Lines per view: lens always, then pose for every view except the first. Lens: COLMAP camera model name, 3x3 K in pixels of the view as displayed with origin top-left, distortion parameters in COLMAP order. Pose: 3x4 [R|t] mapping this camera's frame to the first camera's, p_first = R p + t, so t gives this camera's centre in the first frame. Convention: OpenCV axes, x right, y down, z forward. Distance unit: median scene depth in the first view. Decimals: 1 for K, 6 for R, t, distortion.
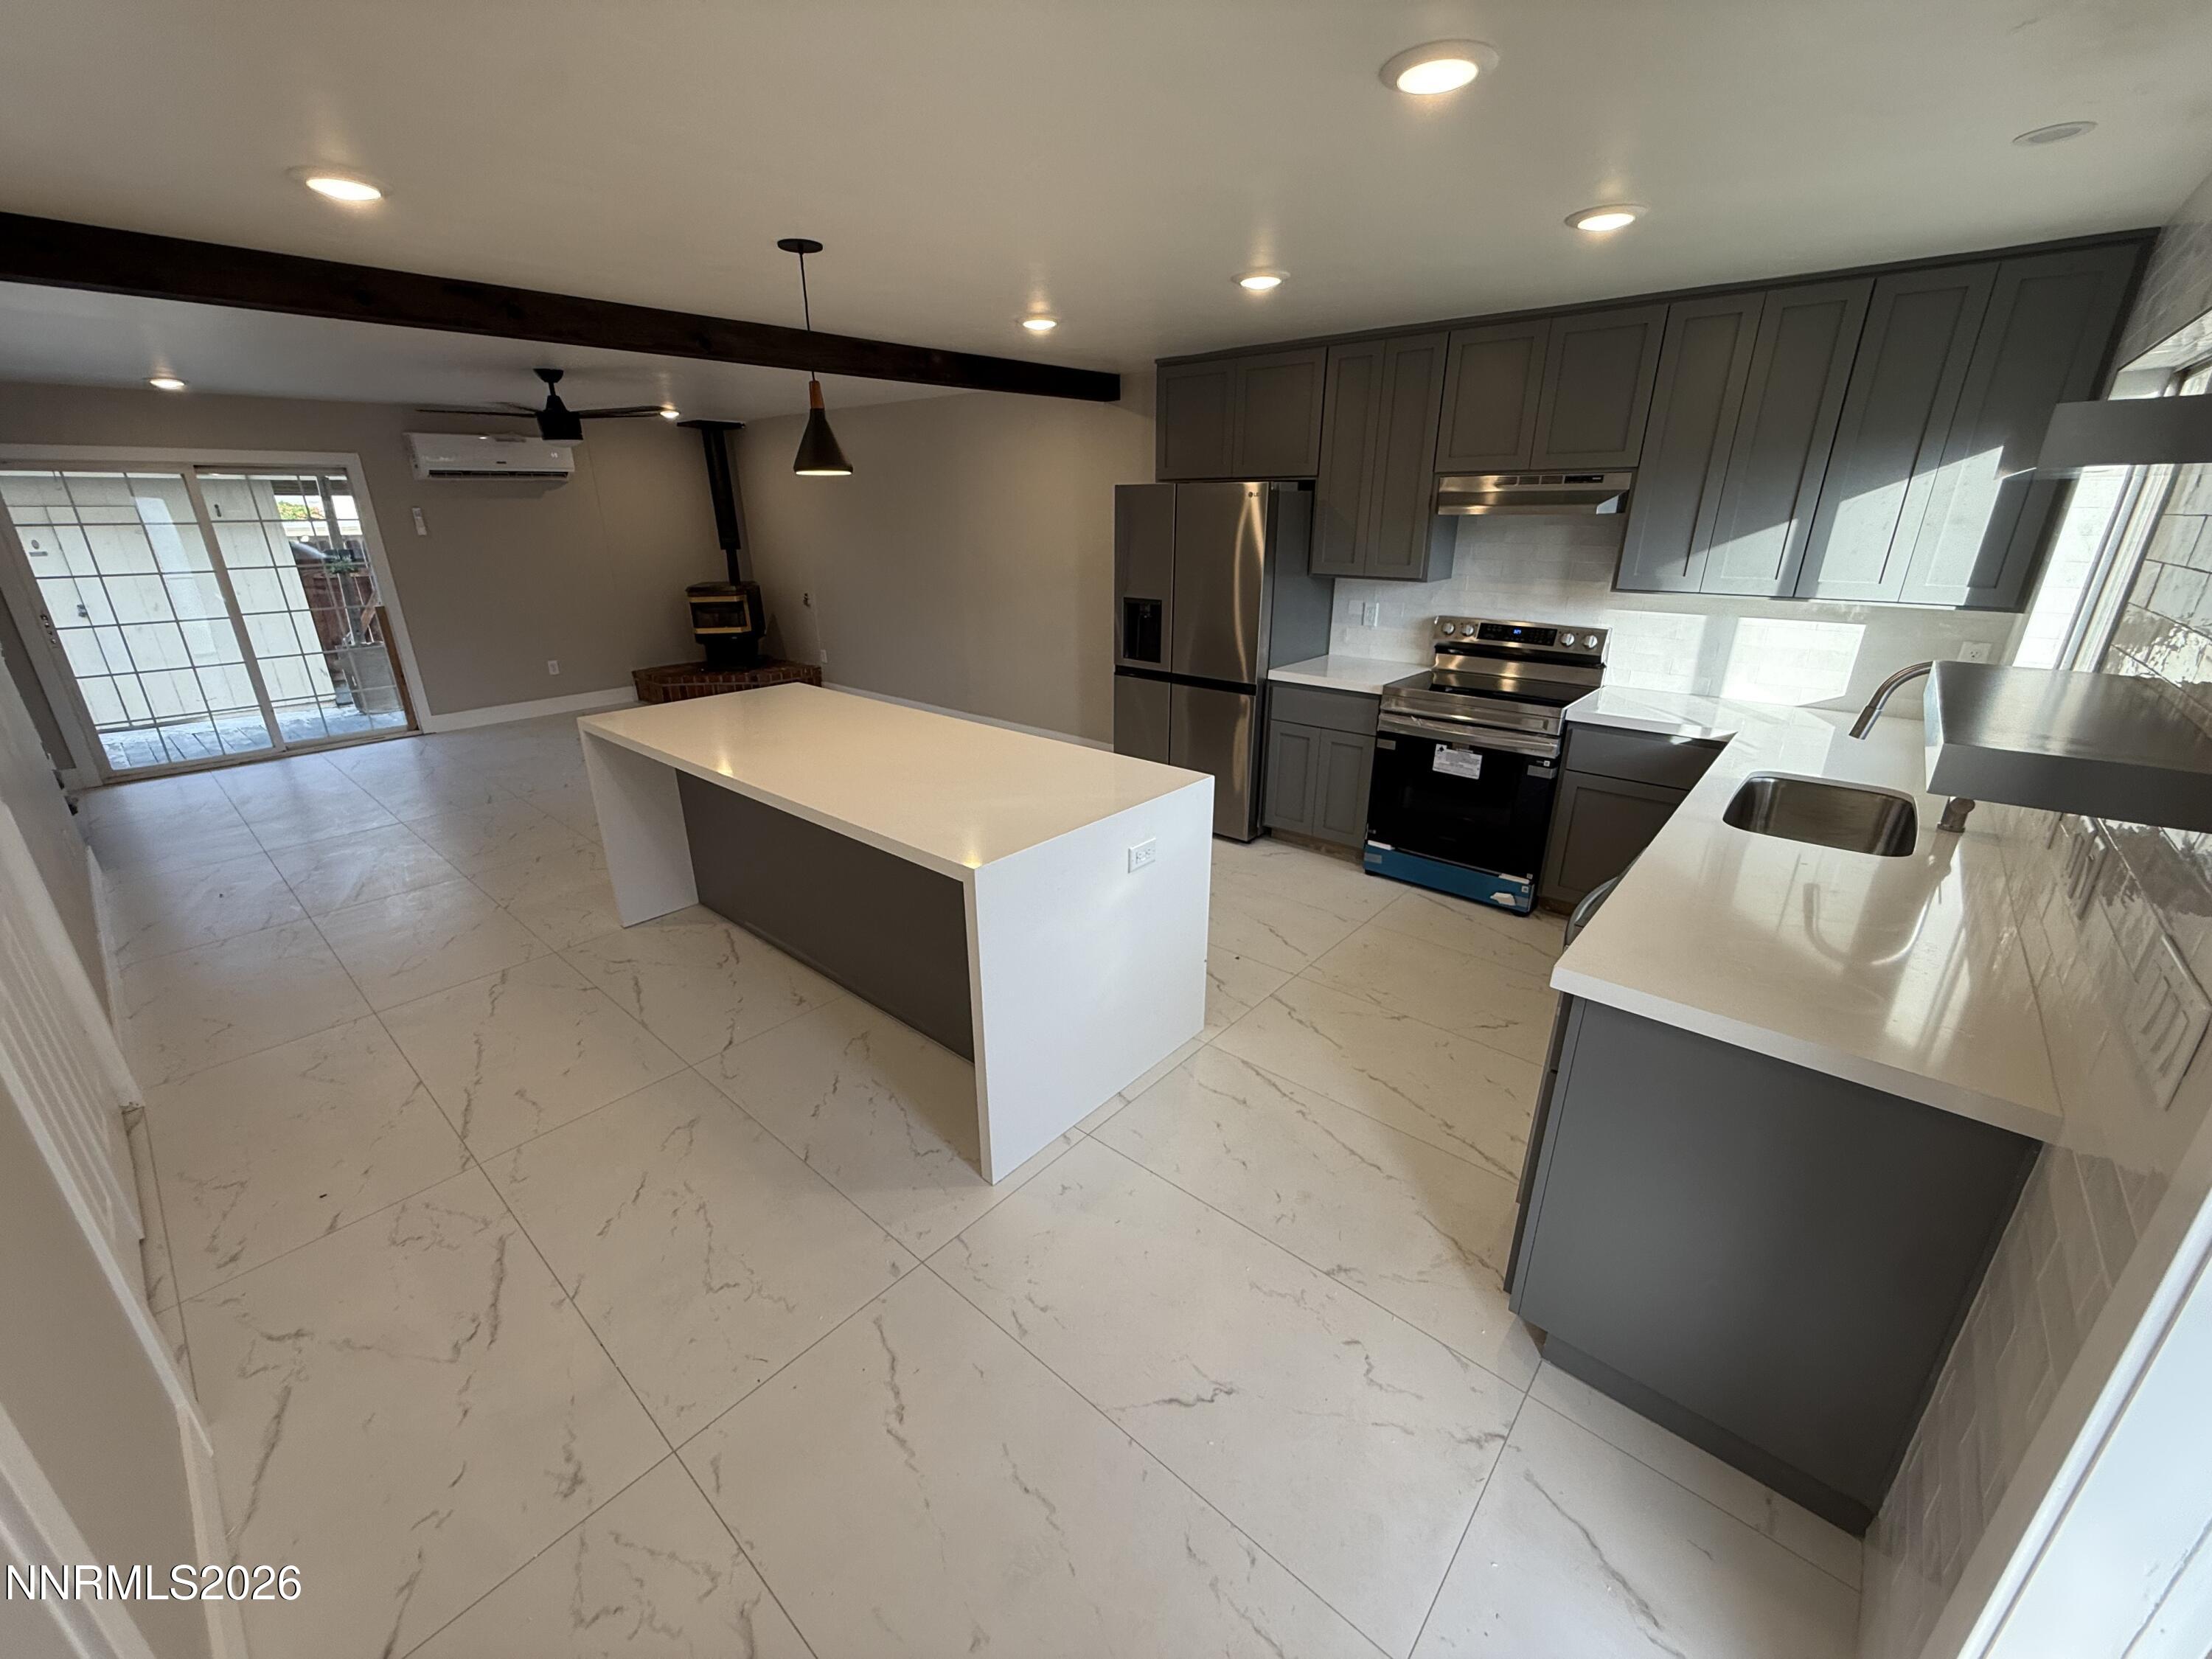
lens RADIAL K [[882.6, 0, 1095.3], [0, 882.6, 827.9], [0, 0, 1]] dist [-0.000513, 0.000056]
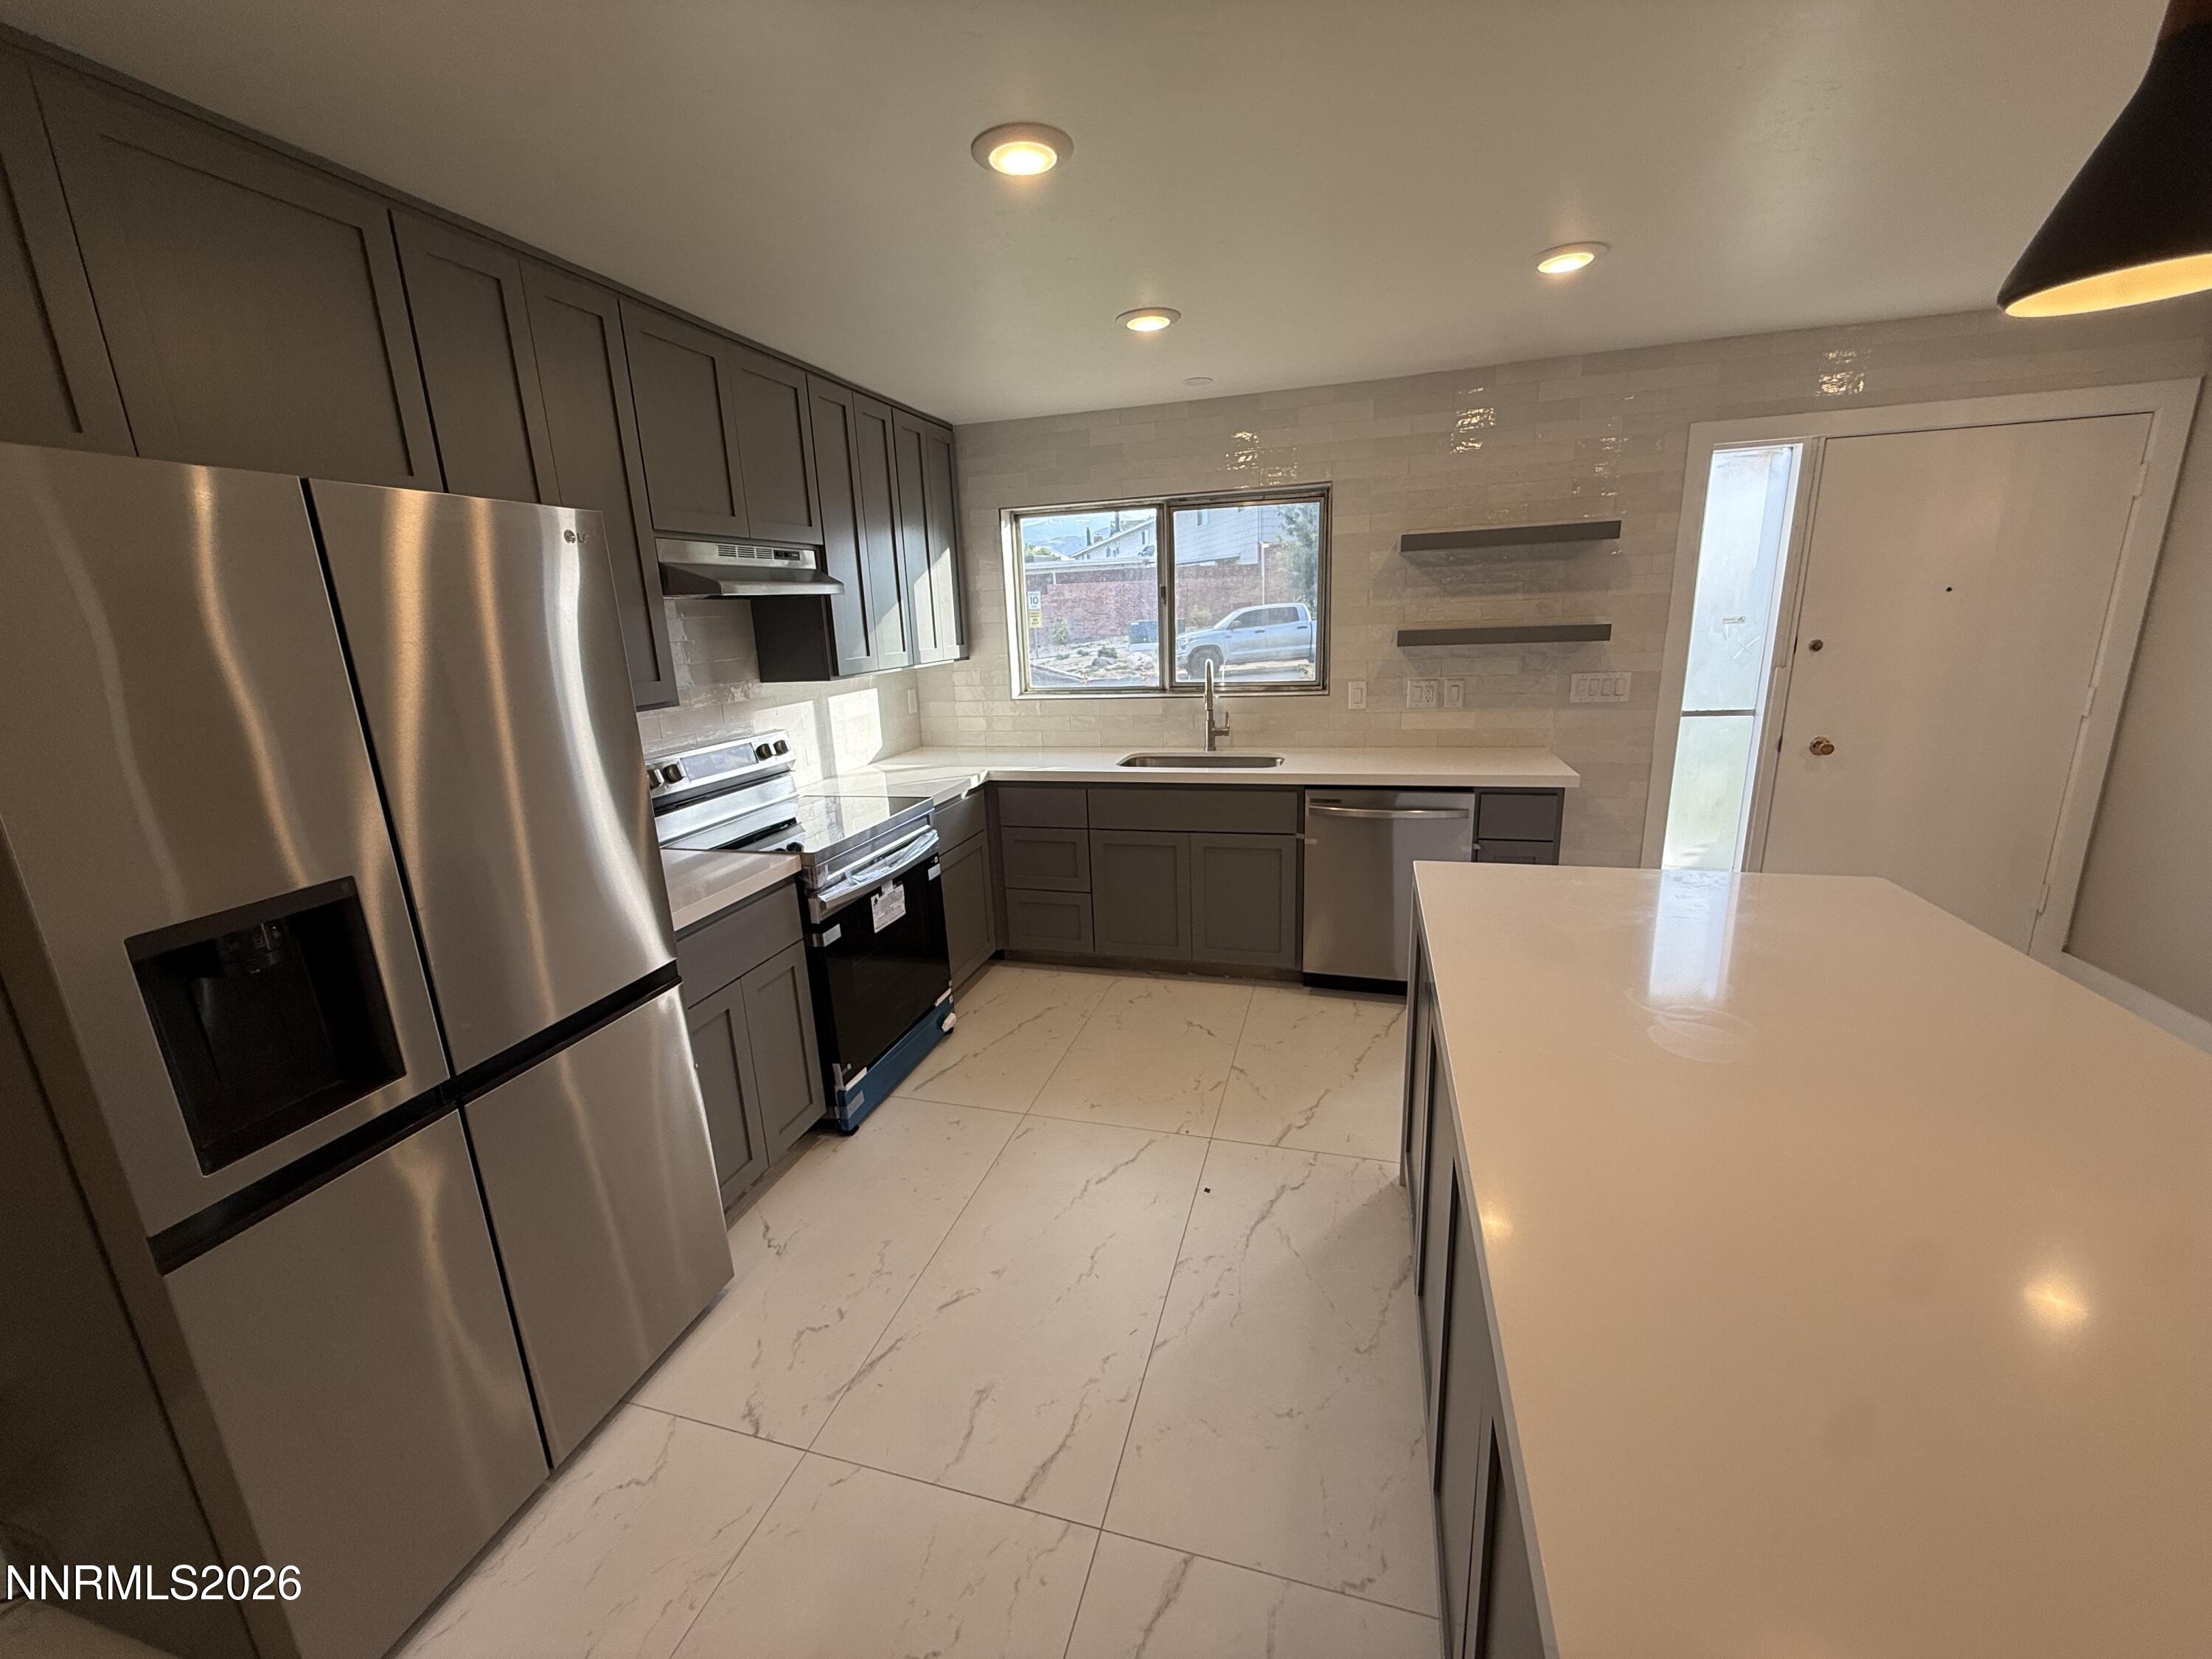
lens RADIAL K [[882.6, 0, 1095.3], [0, 882.6, 827.9], [0, 0, 1]] dist [-0.000513, 0.000056]
pose [[-0.423859, -0.195301, 0.884421, -0.338576], [0.354458, 0.862825, 0.360406, -0.358377], [-0.833489, 0.466251, -0.296490, 1.087672]]
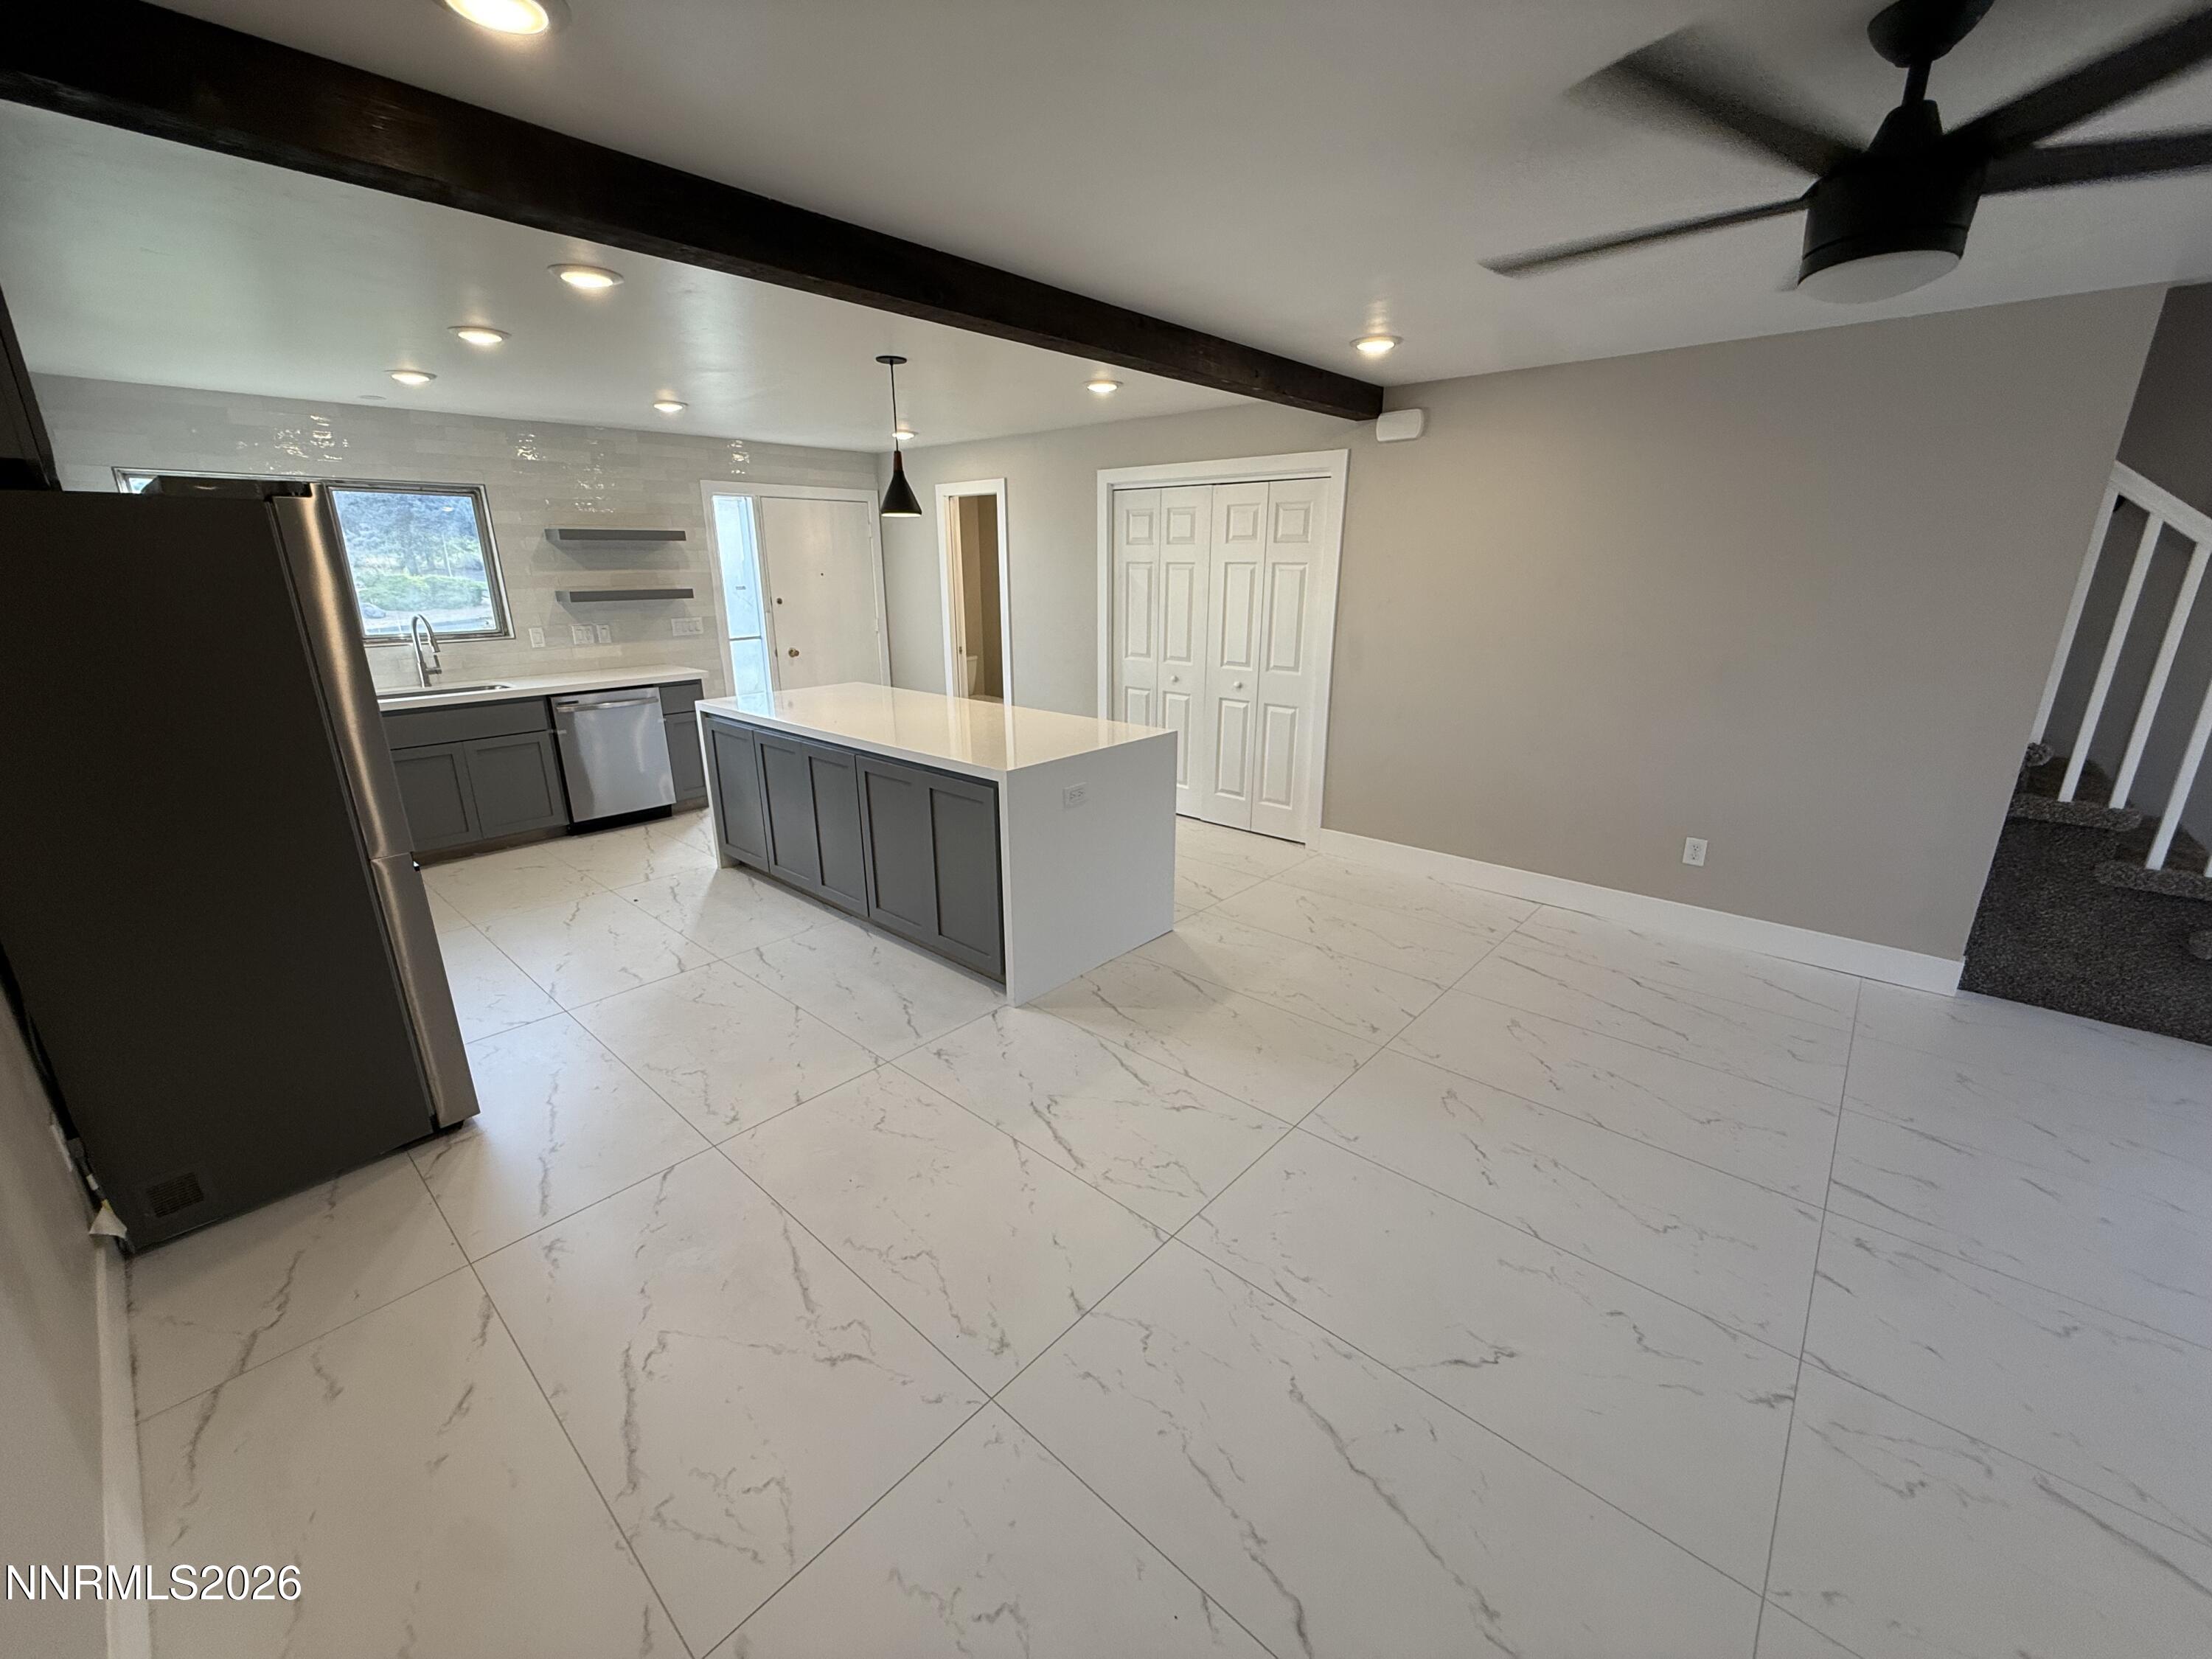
lens RADIAL K [[882.6, 0, 1095.3], [0, 882.6, 827.9], [0, 0, 1]] dist [-0.000513, 0.000056]
pose [[-0.999937, 0.003268, 0.010739, -0.433150], [0.009096, 0.796499, 0.604571, -0.556121], [-0.006577, 0.604631, -0.796479, 1.594982]]
